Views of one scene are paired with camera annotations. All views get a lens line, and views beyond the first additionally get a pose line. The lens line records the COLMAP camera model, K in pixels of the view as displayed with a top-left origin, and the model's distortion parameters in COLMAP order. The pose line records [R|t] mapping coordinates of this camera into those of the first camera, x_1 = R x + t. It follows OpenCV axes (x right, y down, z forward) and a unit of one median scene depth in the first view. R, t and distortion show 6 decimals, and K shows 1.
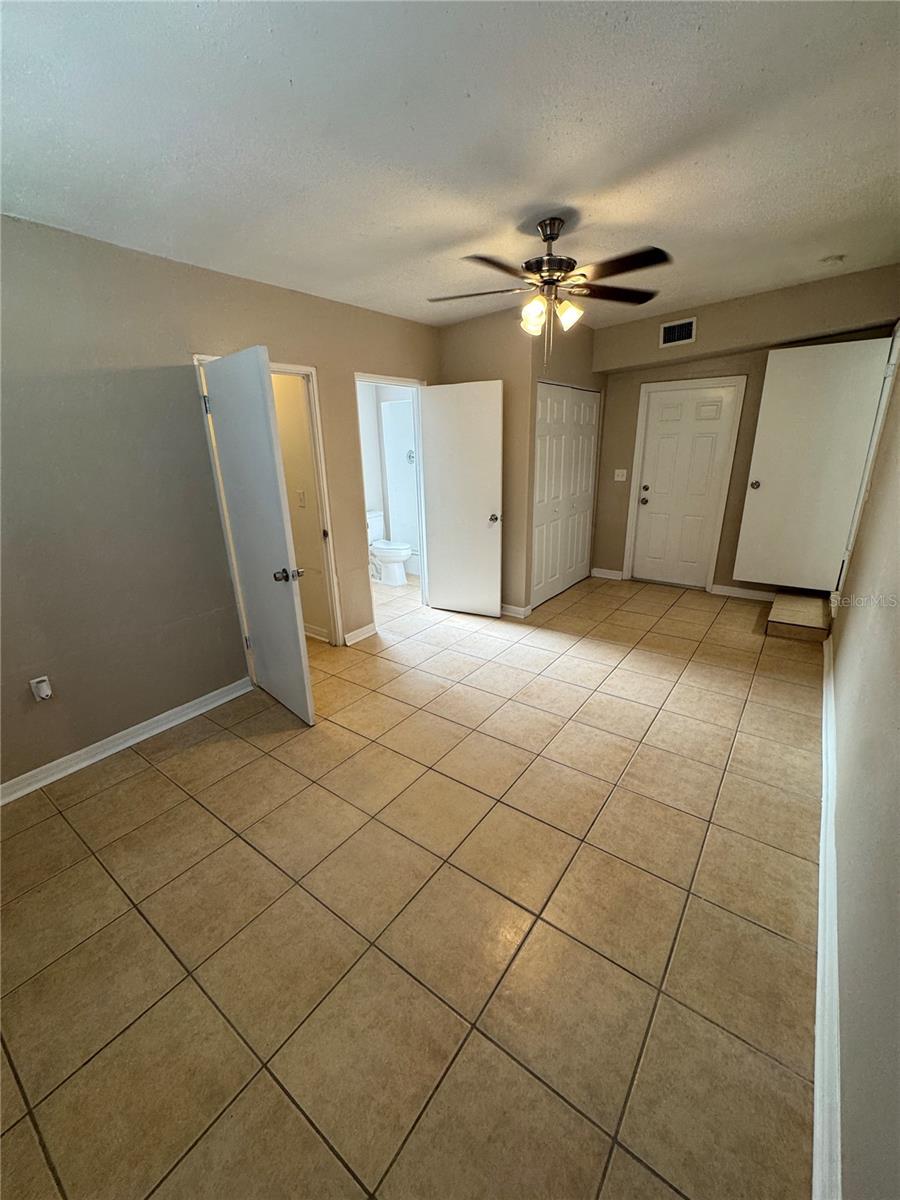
lens RADIAL K [[482.4, 0, 451.5], [0, 482.4, 600.5], [0, 0, 1]] dist [-0.001649, 0.000335]
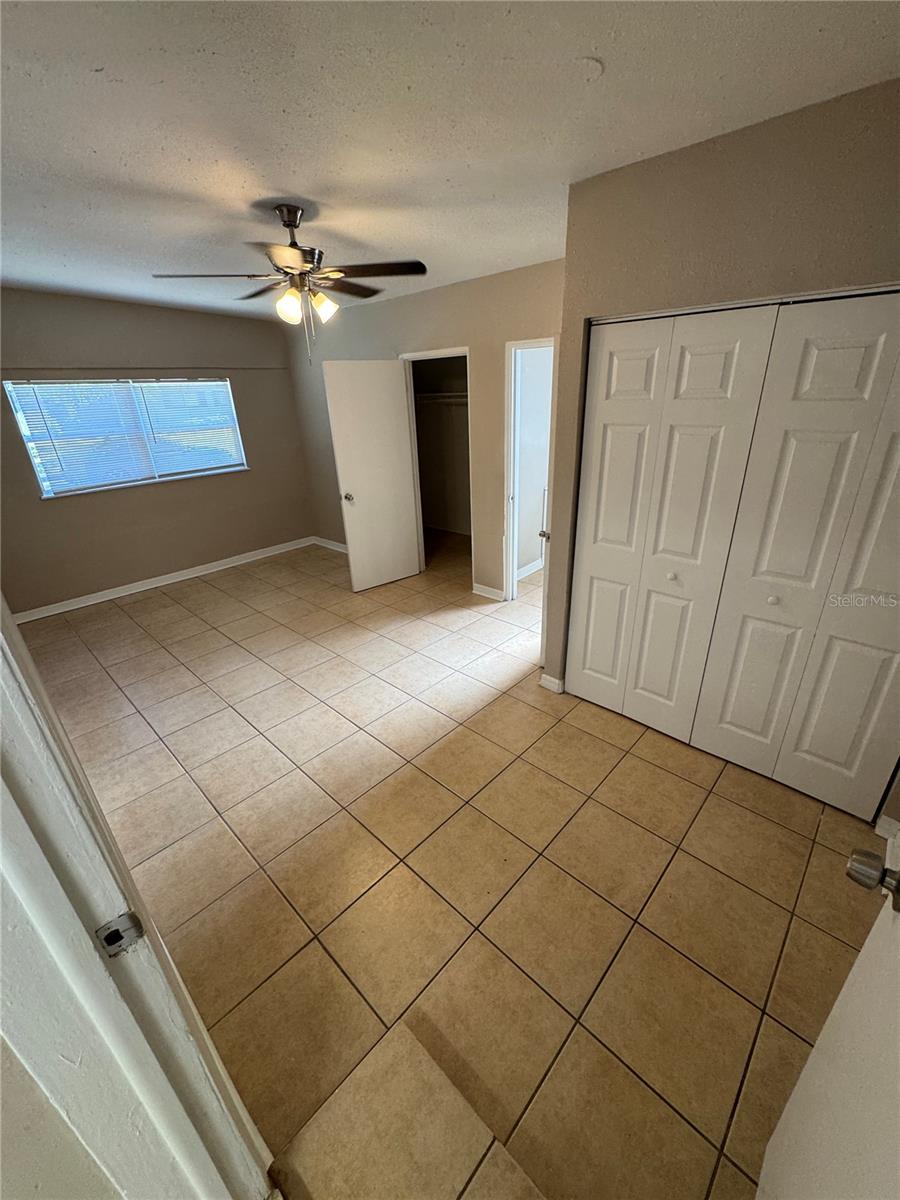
lens RADIAL K [[482.4, 0, 451.5], [0, 482.4, 600.5], [0, 0, 1]] dist [-0.001649, 0.000335]
pose [[-0.118690, 0.427222, -0.896322, 1.059703], [-0.277123, 0.852580, 0.443069, -0.490644], [0.953476, 0.300979, 0.017200, 1.187614]]
